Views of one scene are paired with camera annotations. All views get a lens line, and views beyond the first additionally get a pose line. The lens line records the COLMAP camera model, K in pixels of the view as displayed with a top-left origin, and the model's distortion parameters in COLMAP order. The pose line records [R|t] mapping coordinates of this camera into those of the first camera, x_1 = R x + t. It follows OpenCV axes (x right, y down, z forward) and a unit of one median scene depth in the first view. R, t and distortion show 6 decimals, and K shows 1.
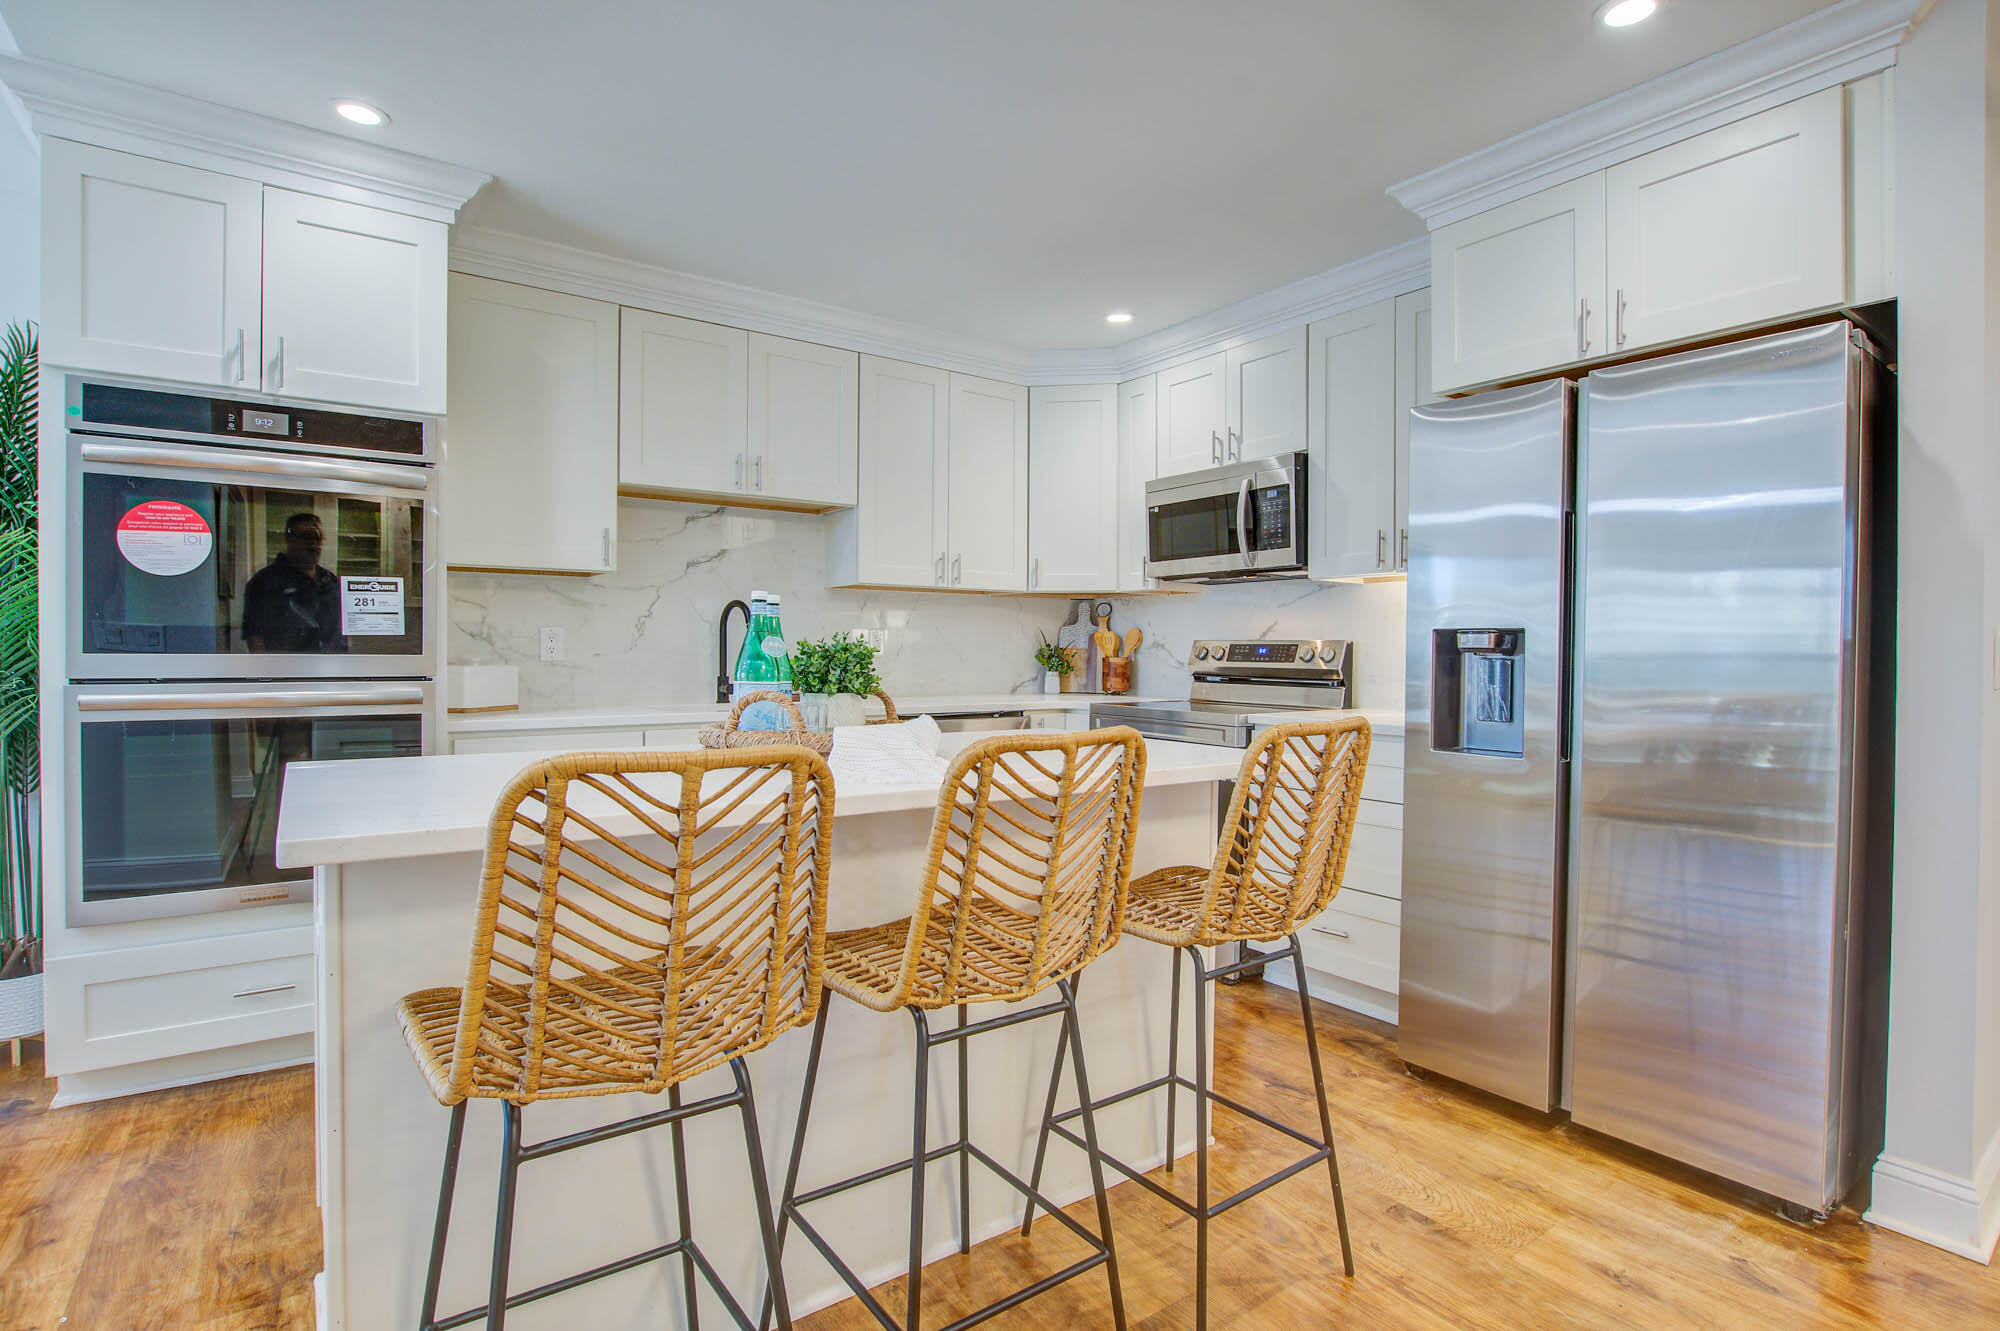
lens RADIAL K [[986.7, 0, 1004.9], [0, 986.7, 662.5], [0, 0, 1]] dist [-0.027818, 0.001633]
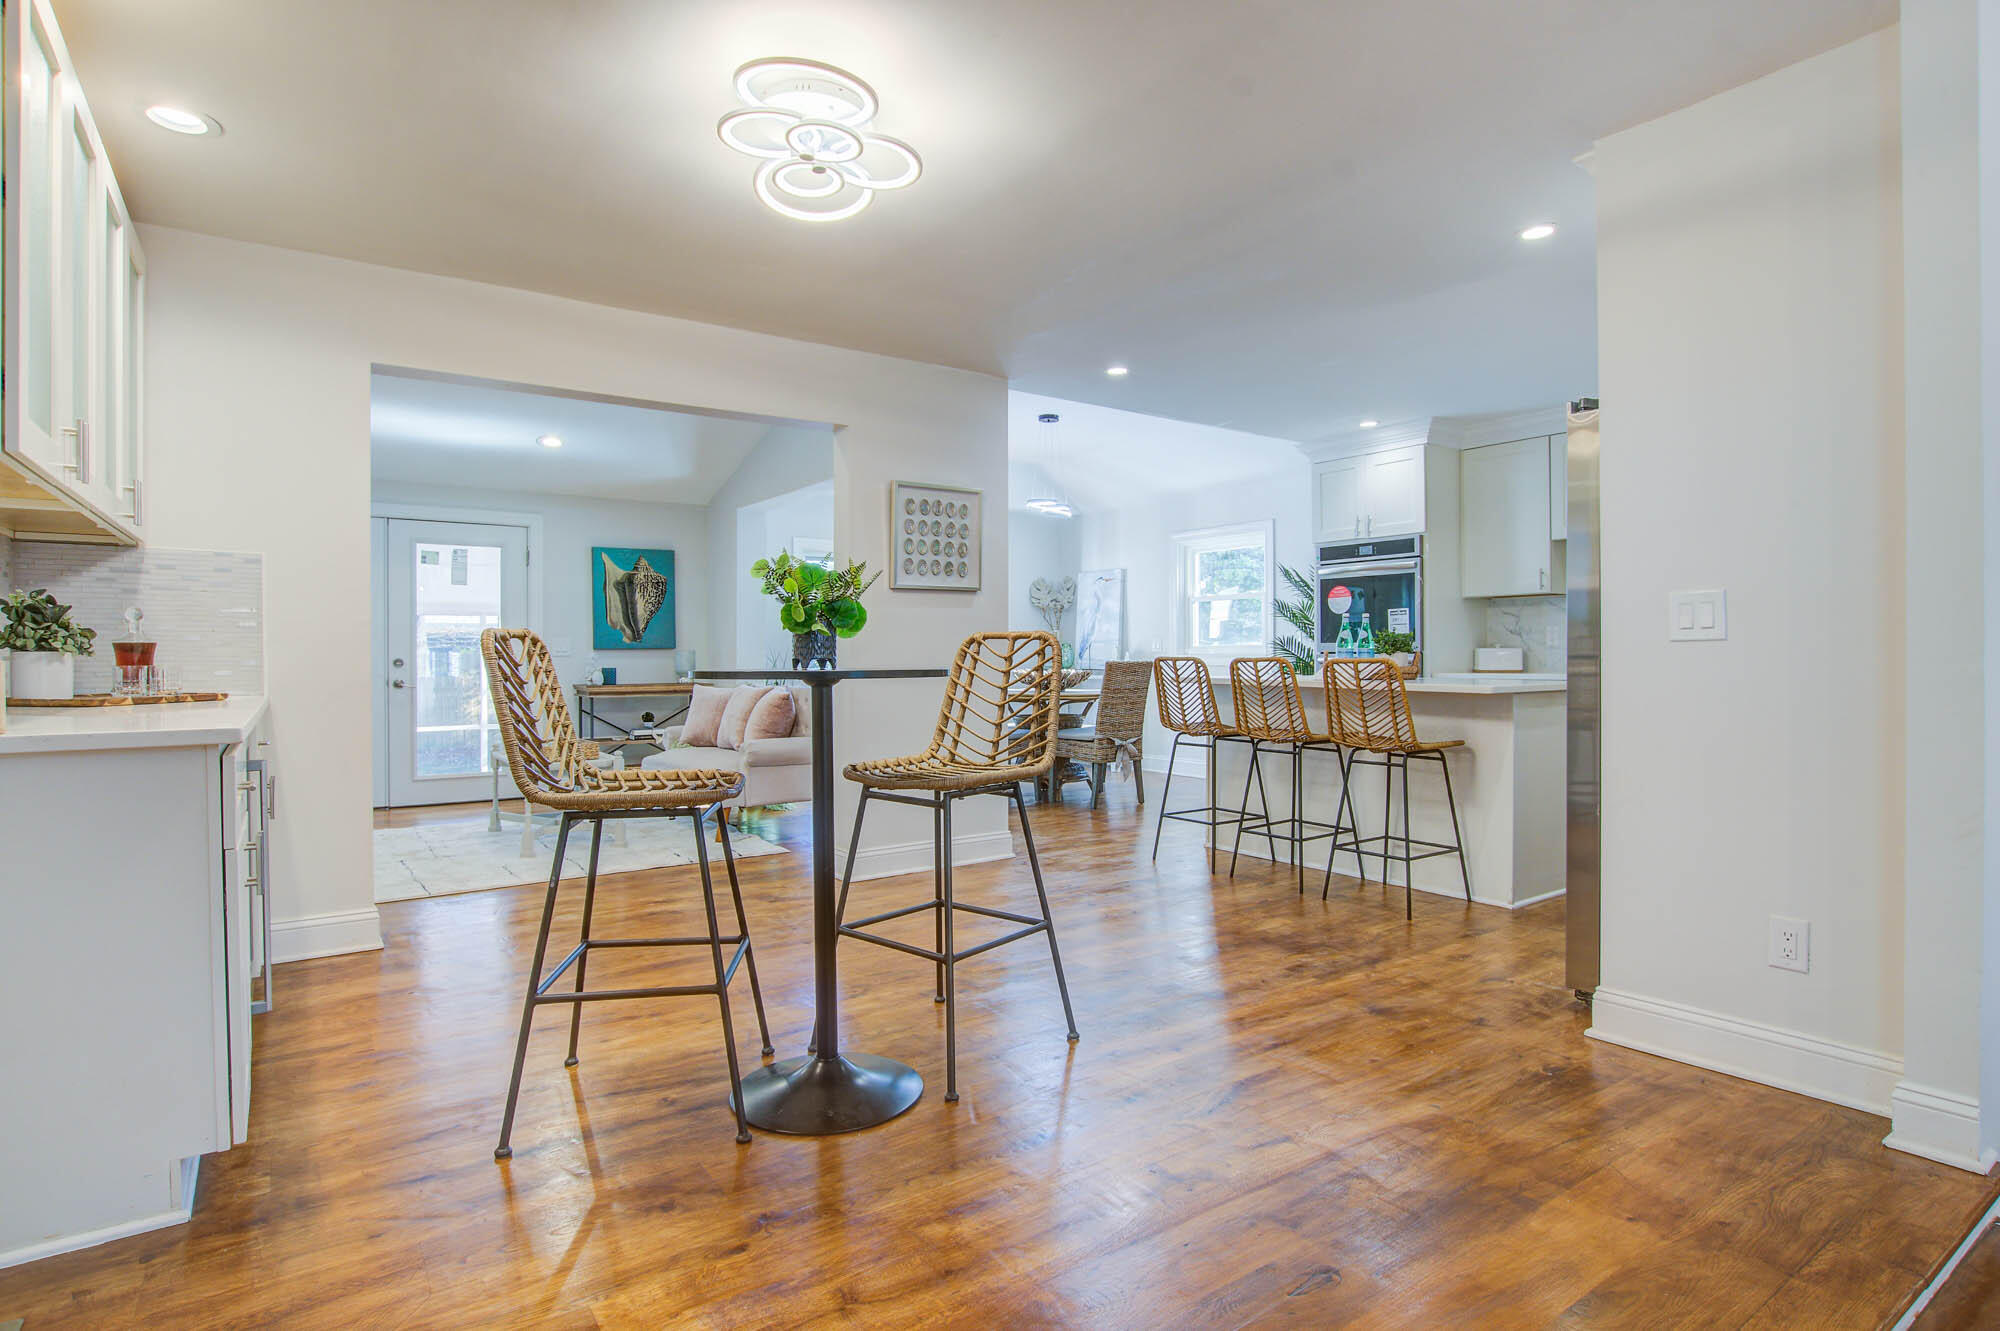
lens RADIAL K [[1030.5, 0, 1000.0], [0, 1030.5, 665.5], [0, 0, 1]] dist [-0.034068, -0.000410]
pose [[-0.010611, 0.006758, -0.999921, 1.590939], [-0.008701, 0.999939, 0.006850, 0.034831], [0.999906, 0.008773, -0.010552, 0.065030]]
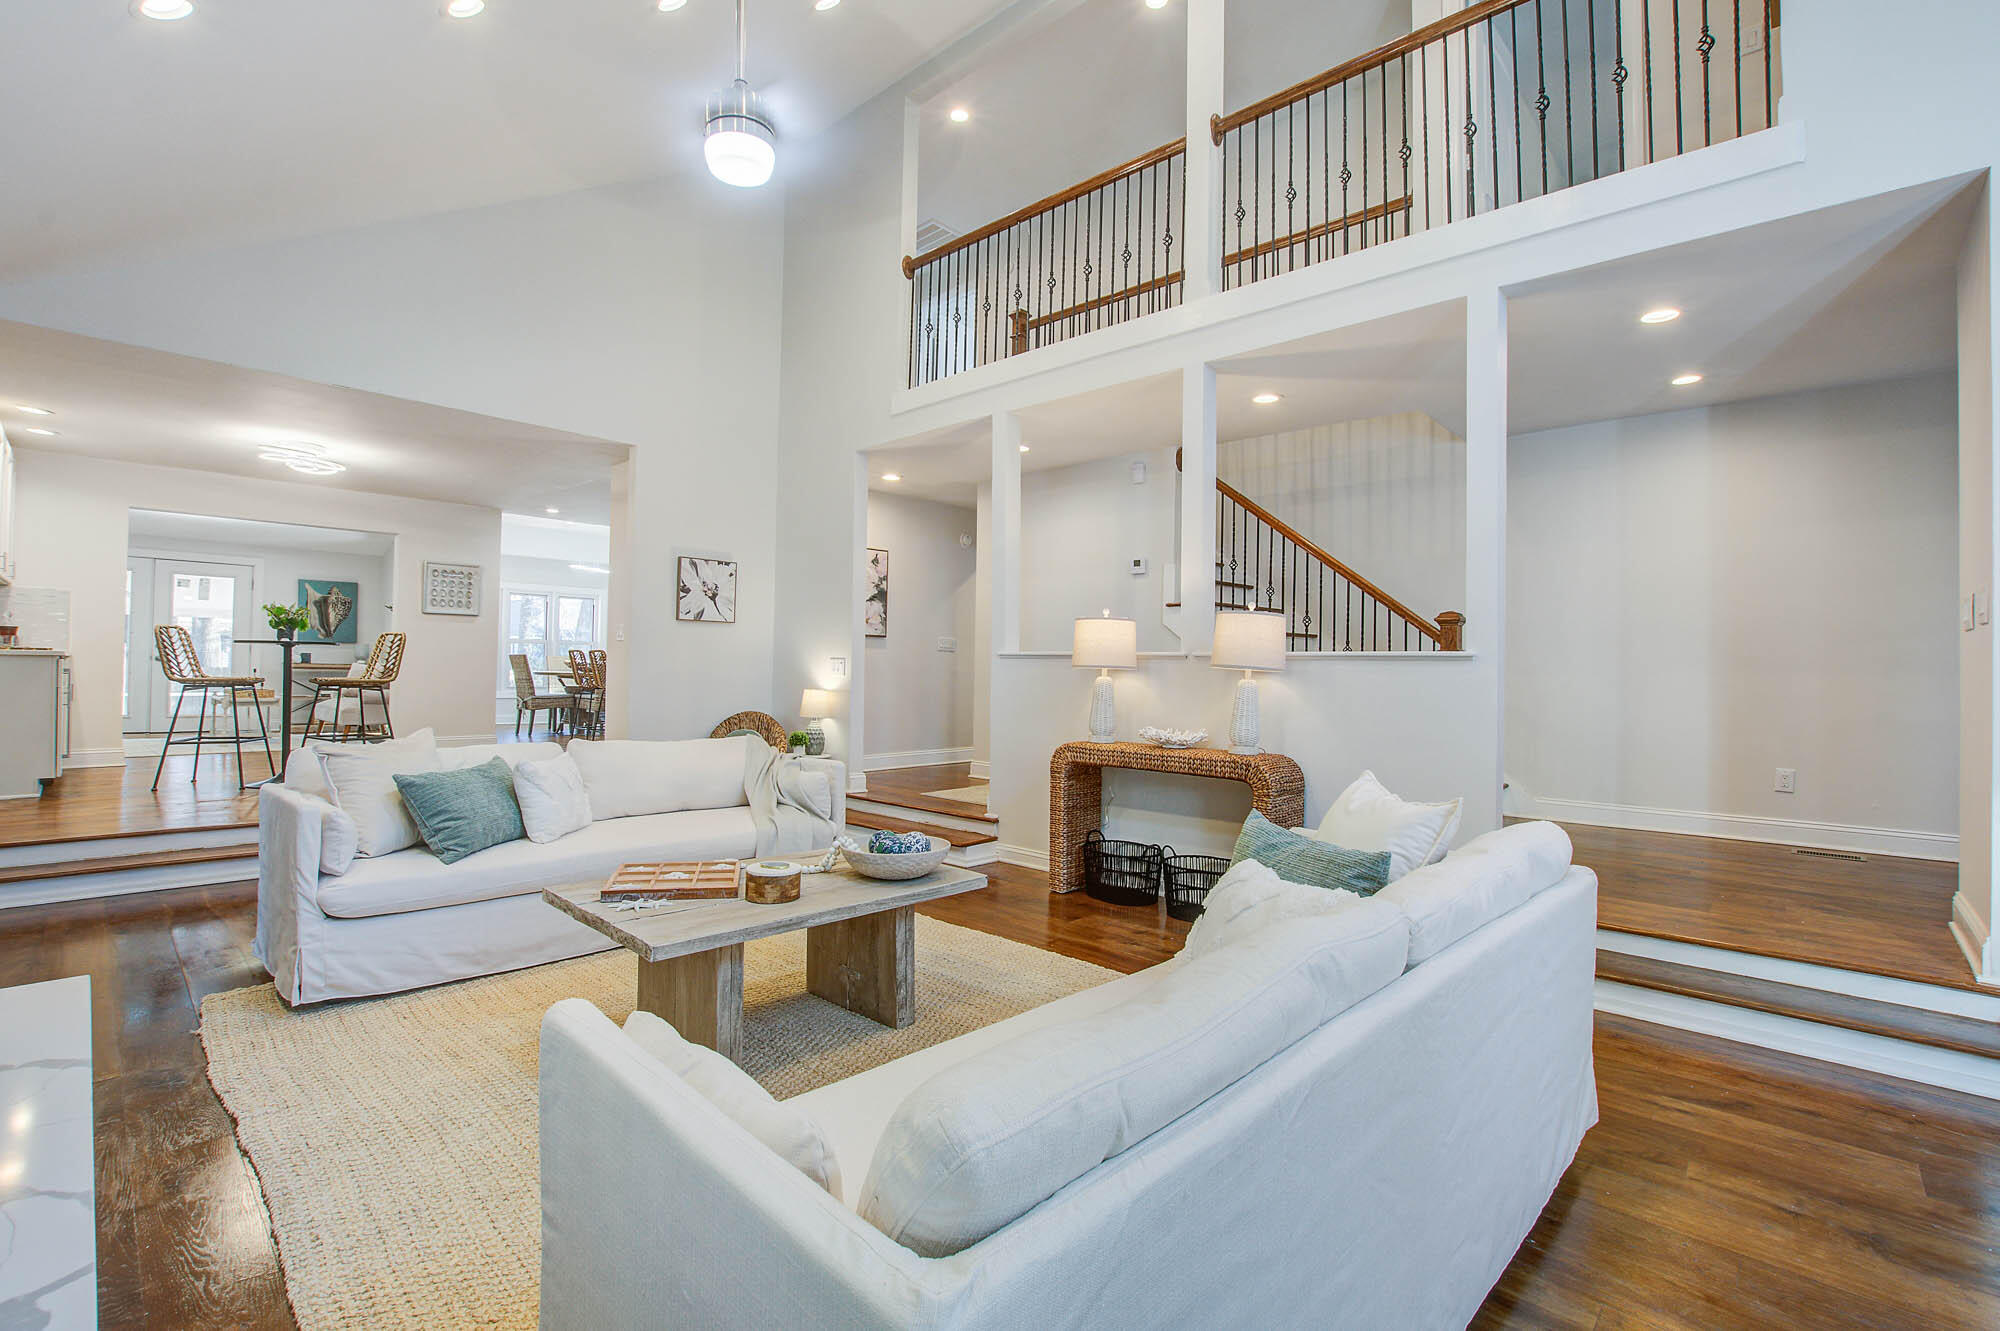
lens RADIAL K [[900.3, 0, 954.0], [0, 900.3, 663.2], [0, 0, 1]] dist [-0.002534, -0.000088]
pose [[0.149142, -0.007863, -0.988784, 3.148535], [-0.030760, 0.999448, -0.012588, 0.074746], [0.988337, 0.032292, 0.148818, 1.177898]]
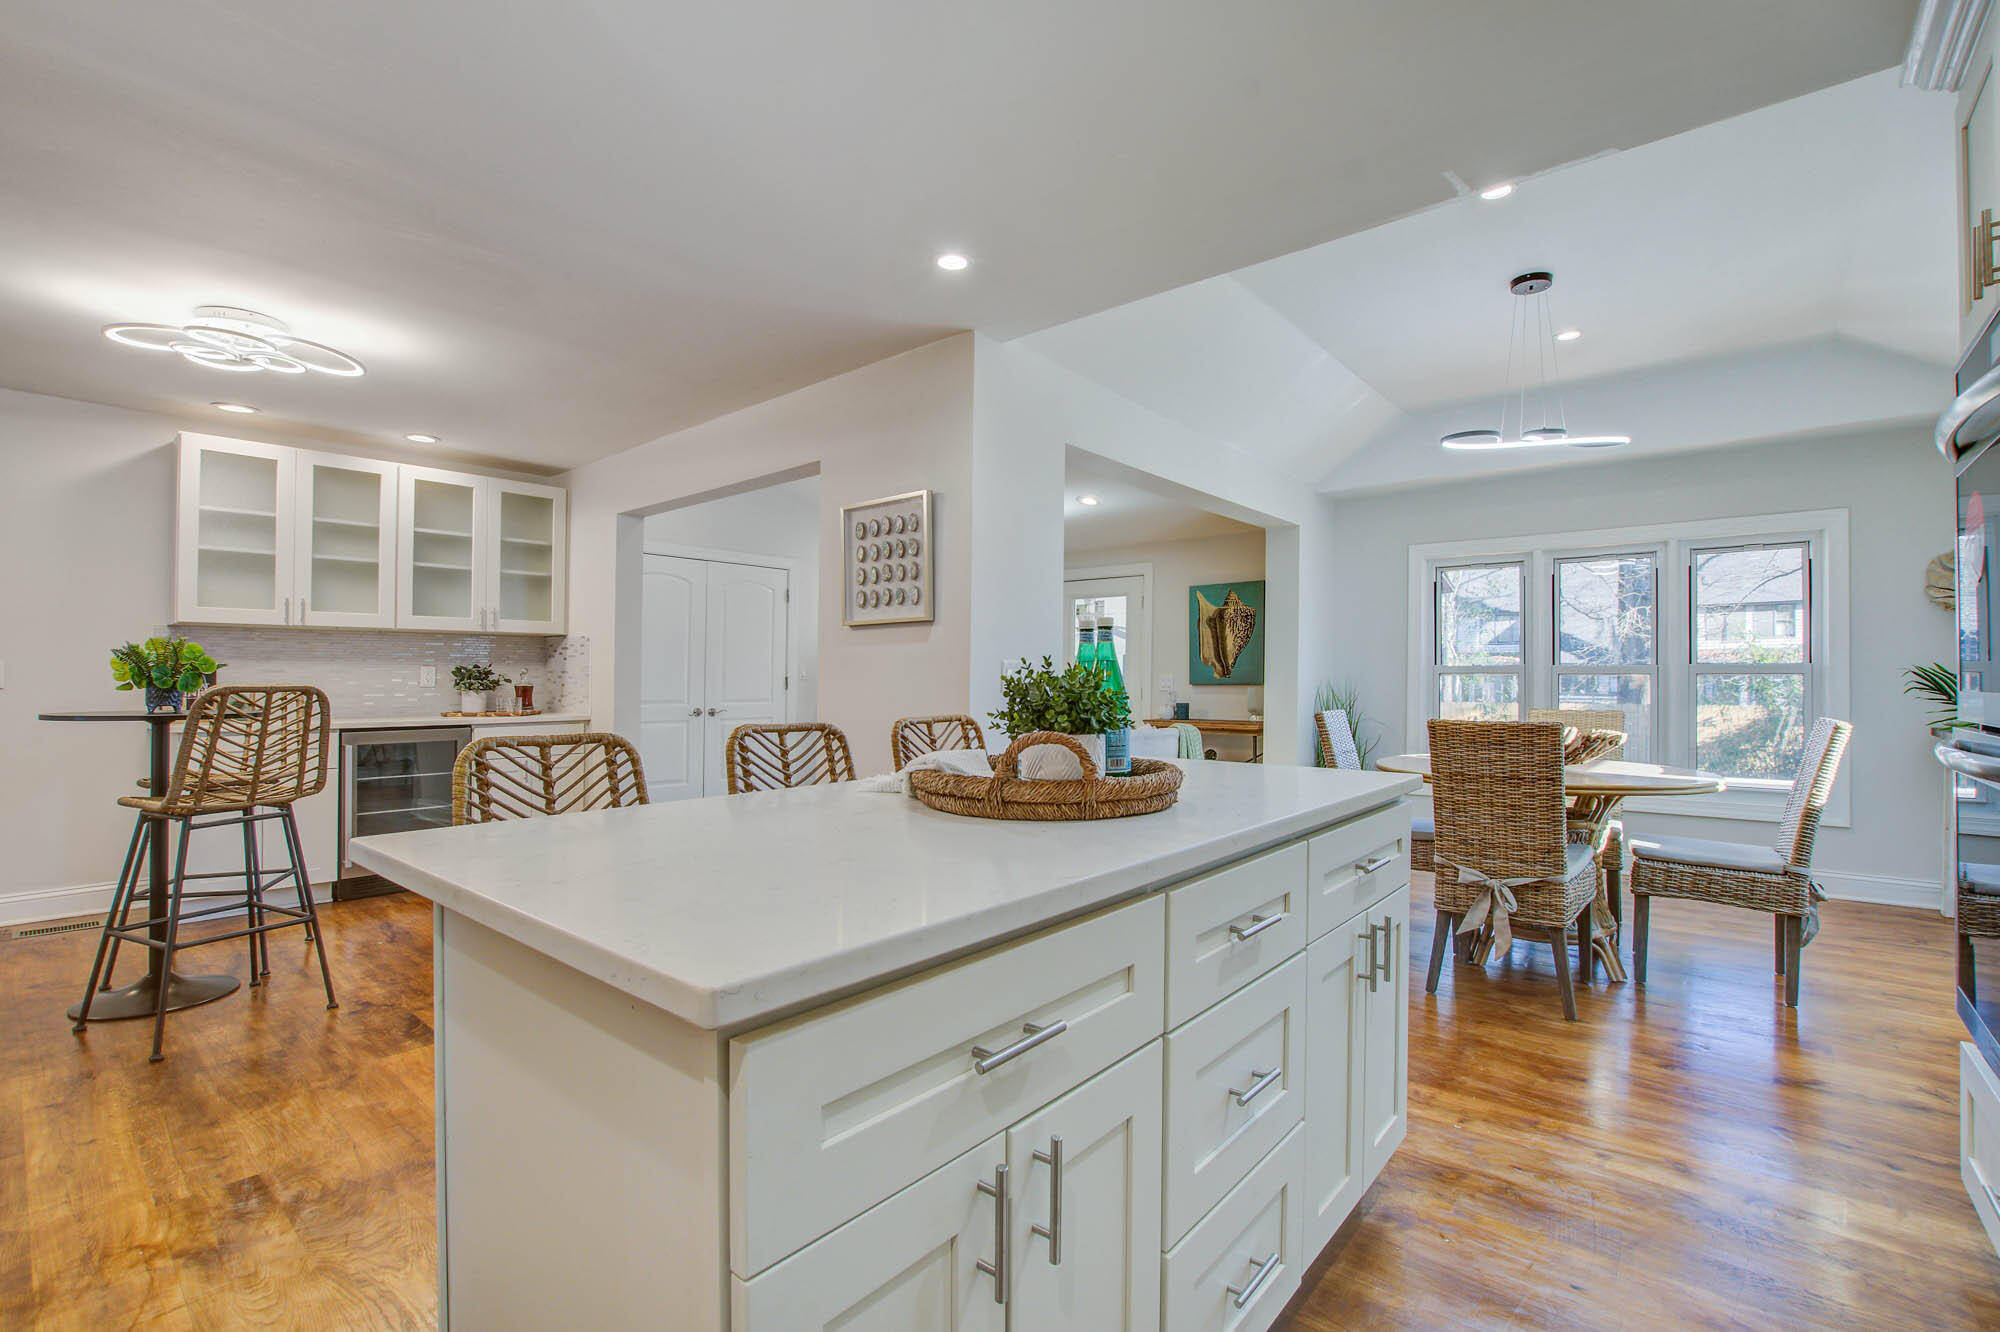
lens RADIAL K [[883.9, 0, 1000.9], [0, 883.9, 685.7], [0, 0, 1]] dist [-0.022547, 0.000216]
pose [[-0.971726, -0.001675, -0.236105, 0.014349], [-0.006044, 0.999824, 0.017786, -0.016062], [0.236034, 0.018710, -0.971565, 1.173247]]
